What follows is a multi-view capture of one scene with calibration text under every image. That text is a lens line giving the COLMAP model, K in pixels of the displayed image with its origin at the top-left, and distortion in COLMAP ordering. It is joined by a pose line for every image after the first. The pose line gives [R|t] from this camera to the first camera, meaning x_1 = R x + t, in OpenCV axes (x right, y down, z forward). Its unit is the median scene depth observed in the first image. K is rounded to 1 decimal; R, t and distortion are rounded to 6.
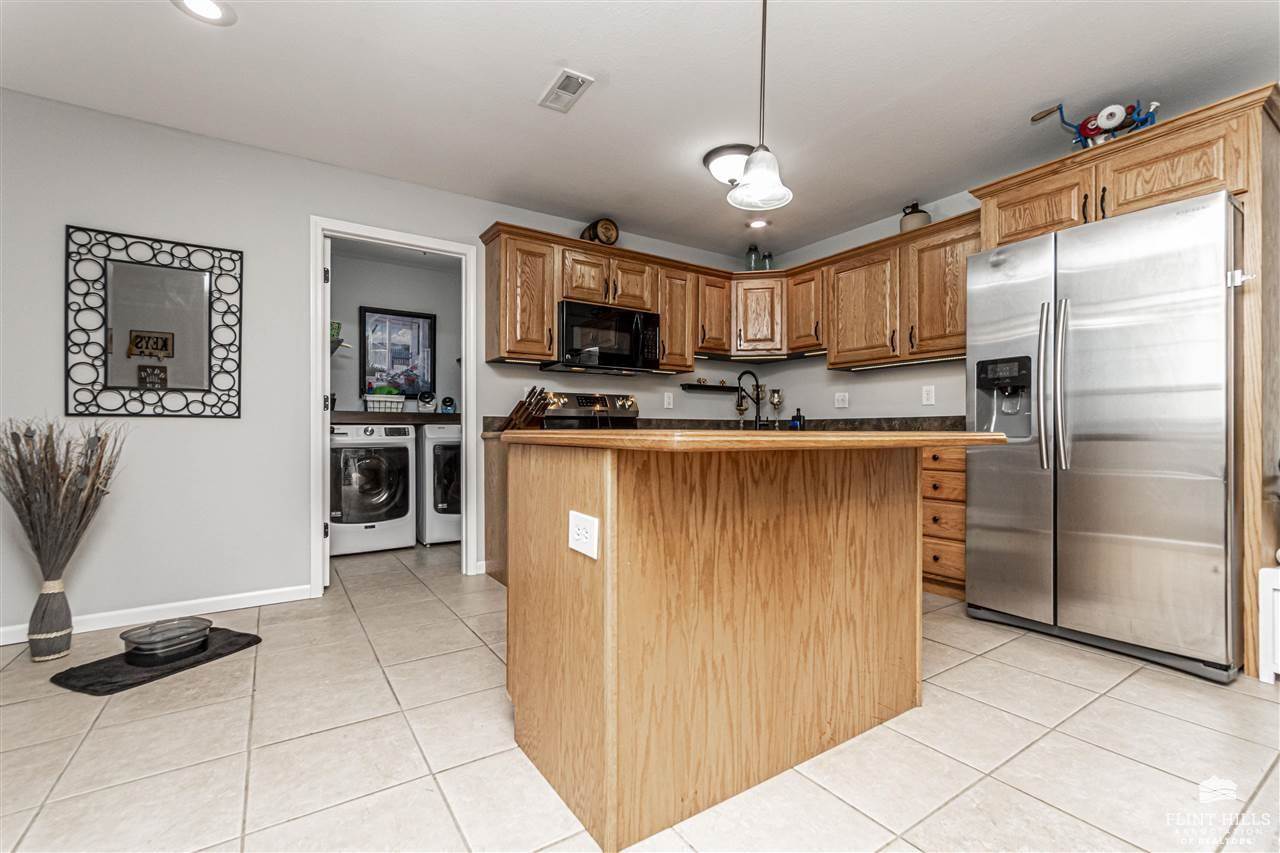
lens RADIAL K [[569.4, 0, 649.0], [0, 569.4, 435.2], [0, 0, 1]] dist [-0.008691, 0.003948]
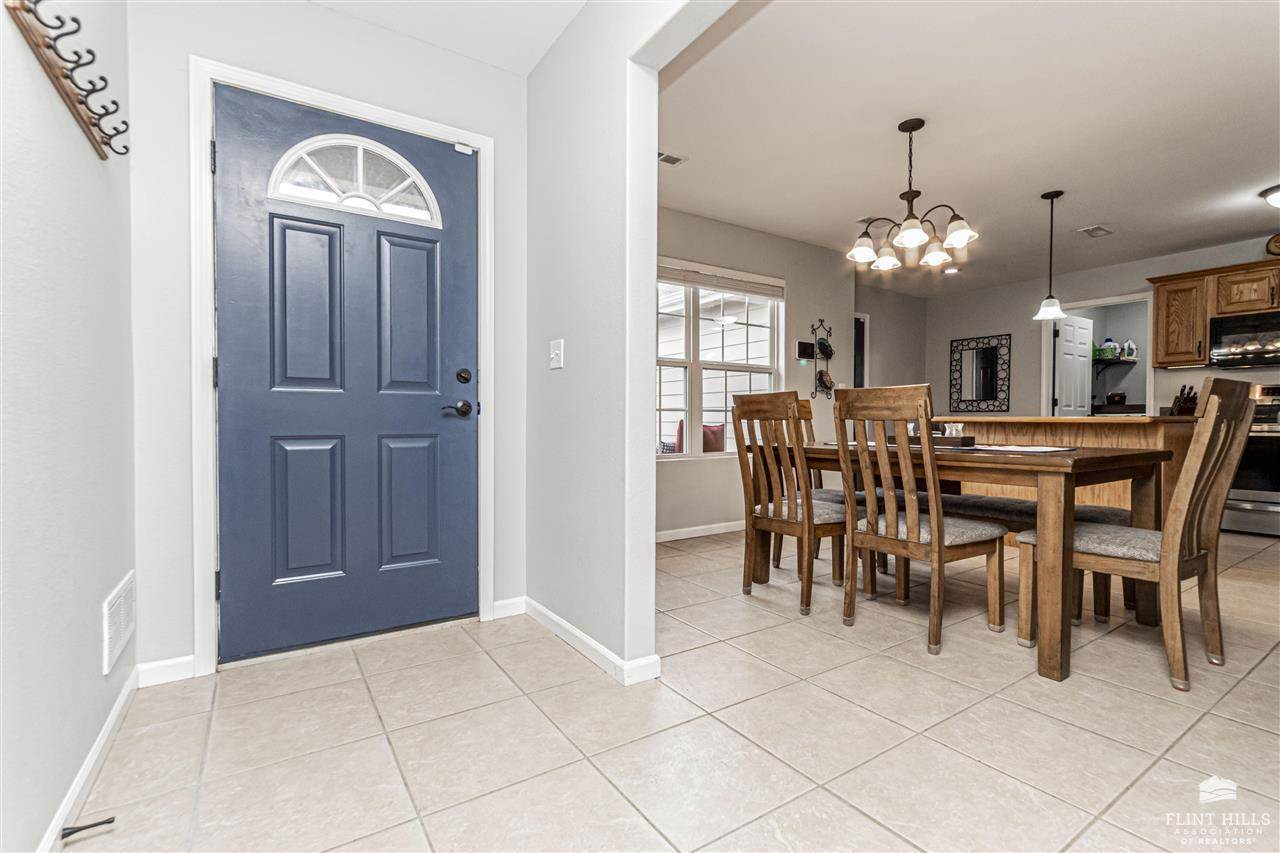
lens RADIAL K [[569.4, 0, 633.9], [0, 569.4, 429.0], [0, 0, 1]] dist [-0.008691, 0.003948]
pose [[-0.013026, 0.017086, -0.999769, 1.350613], [-0.008564, 0.999815, 0.017199, 0.010261], [0.999878, 0.008786, -0.012878, -0.366231]]
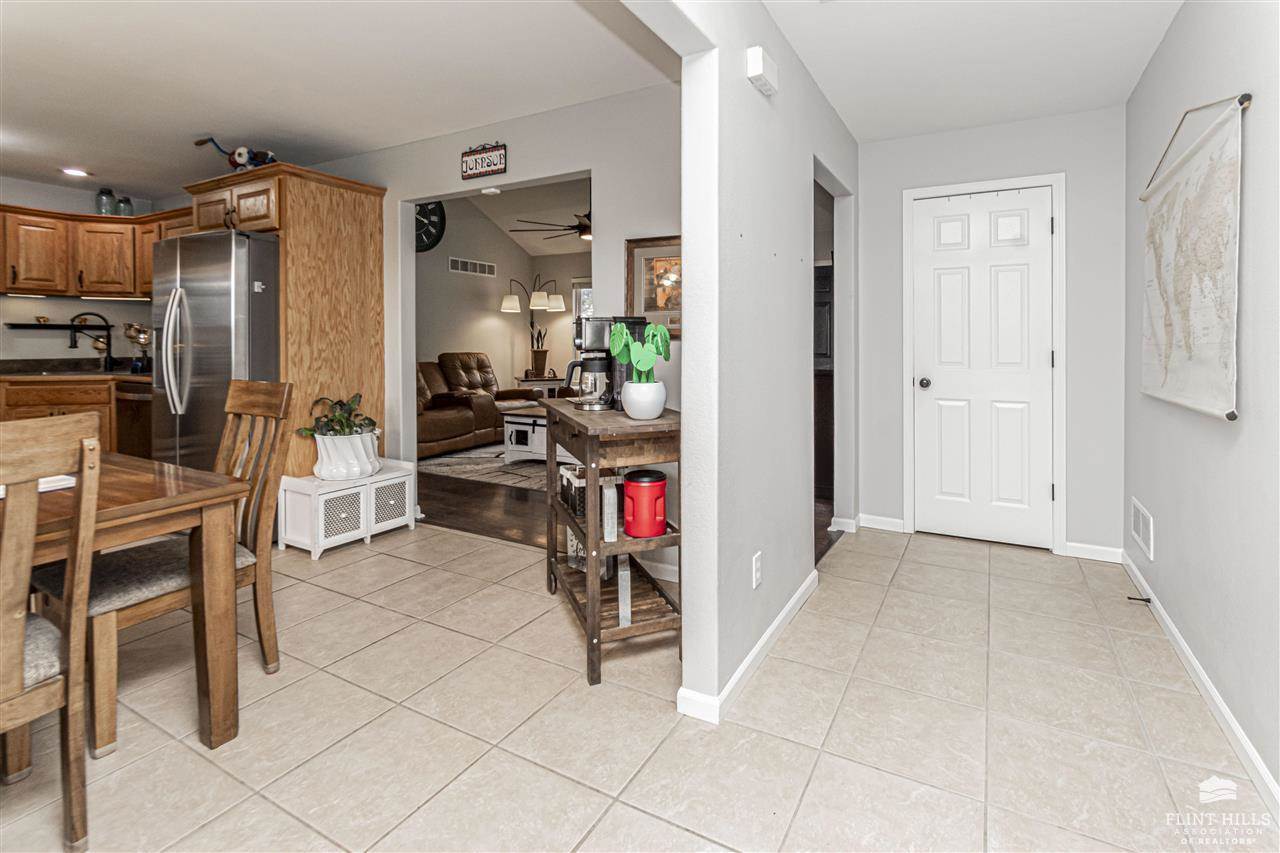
lens RADIAL K [[569.4, 0, 682.8], [0, 569.4, 346.5], [0, 0, 1]] dist [-0.008691, 0.003948]
pose [[0.869745, -0.006313, 0.493461, 0.841317], [0.001148, 0.999941, 0.010769, -0.086080], [-0.493500, -0.008800, 0.869701, -0.580163]]
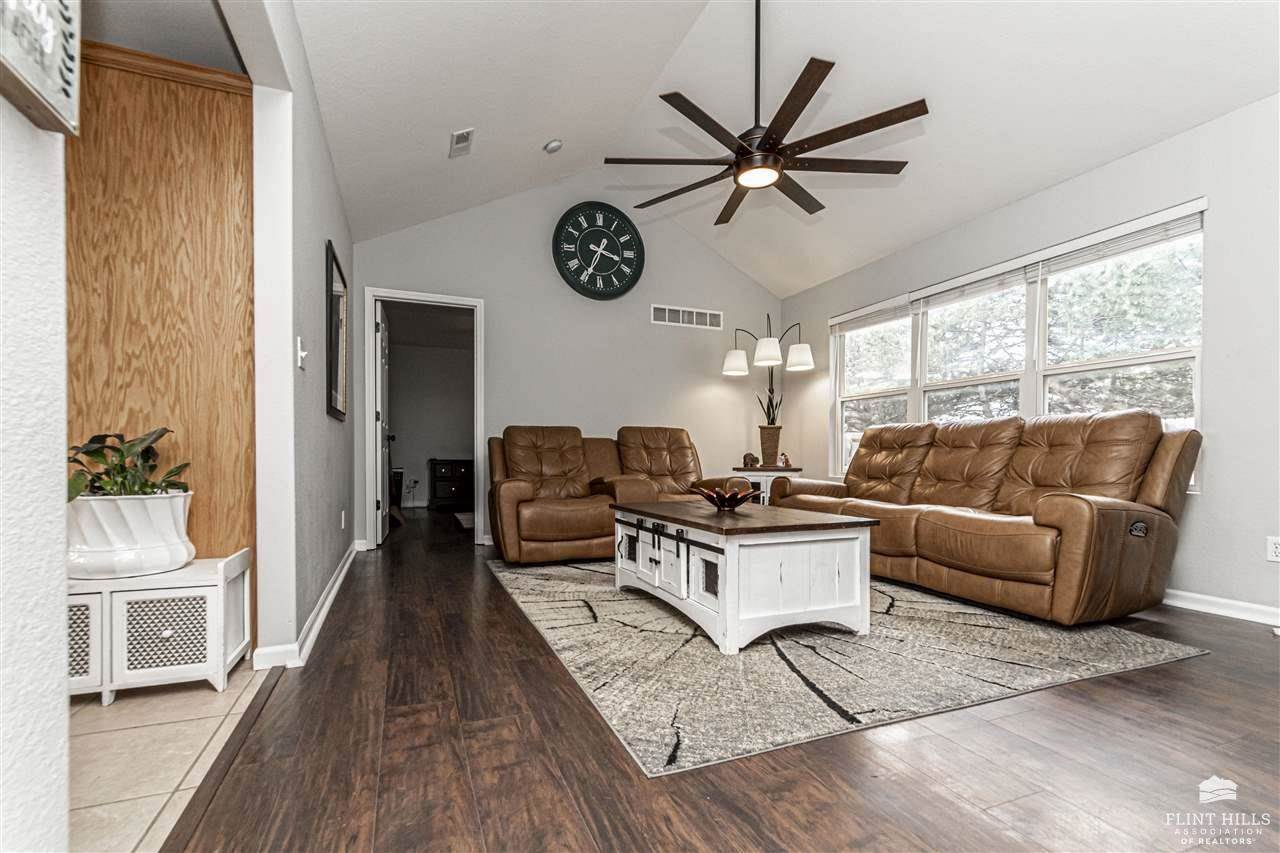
lens RADIAL K [[569.4, 0, 640.4], [0, 569.4, 462.8], [0, 0, 1]] dist [-0.008691, 0.003948]
pose [[0.979776, 0.004580, -0.200045, 1.479066], [-0.003743, 0.999983, 0.004561, 0.050595], [0.200063, -0.003720, 0.979776, 0.195920]]
